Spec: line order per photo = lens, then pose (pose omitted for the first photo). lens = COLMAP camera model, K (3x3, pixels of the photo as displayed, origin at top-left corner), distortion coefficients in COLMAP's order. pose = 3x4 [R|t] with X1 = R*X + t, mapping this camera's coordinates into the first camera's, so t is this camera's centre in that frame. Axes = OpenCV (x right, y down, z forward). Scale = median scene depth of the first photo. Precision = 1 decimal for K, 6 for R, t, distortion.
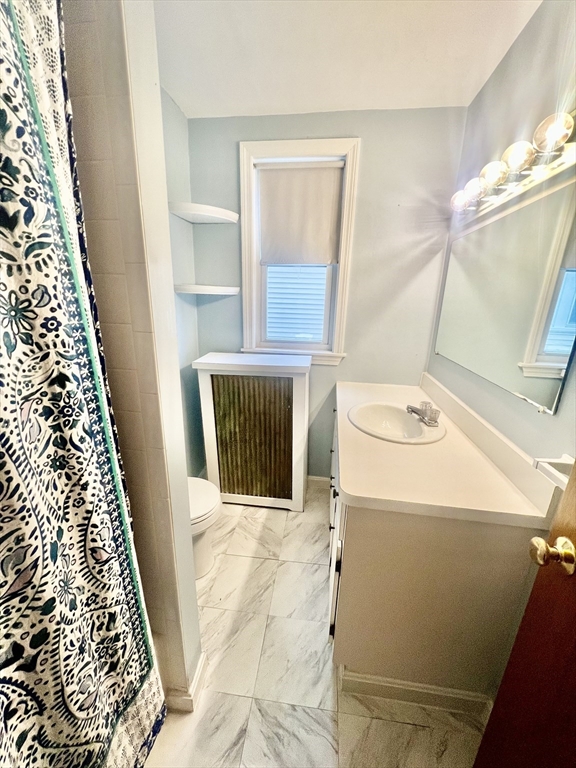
lens RADIAL K [[307.5, 0, 291.0], [0, 307.5, 382.9], [0, 0, 1]] dist [-0.000817, 0.000195]
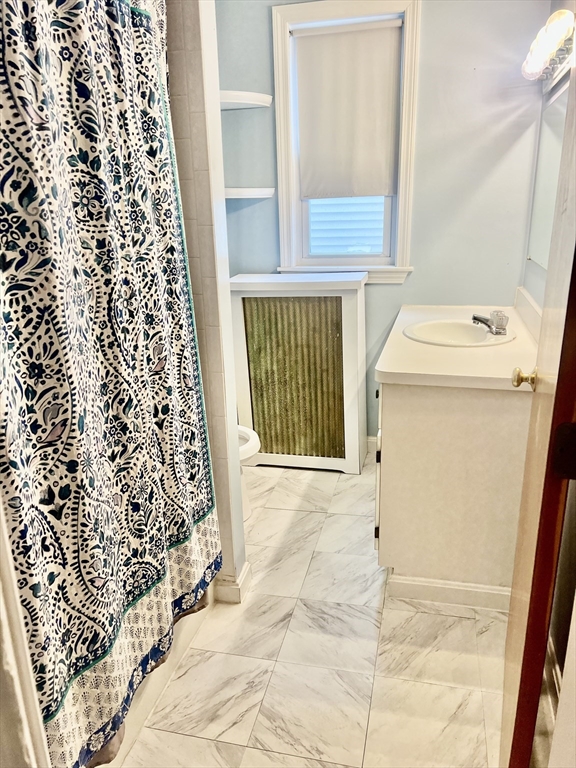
lens RADIAL K [[563.8, 0, 288.0], [0, 563.8, 384.0], [0, 0, 1]] dist [0.021667, -0.006990]
pose [[0.991068, -0.012675, -0.132753, 0.060508], [0.016741, 0.999423, 0.029551, 0.167900], [0.132302, -0.031509, 0.990708, -0.505974]]
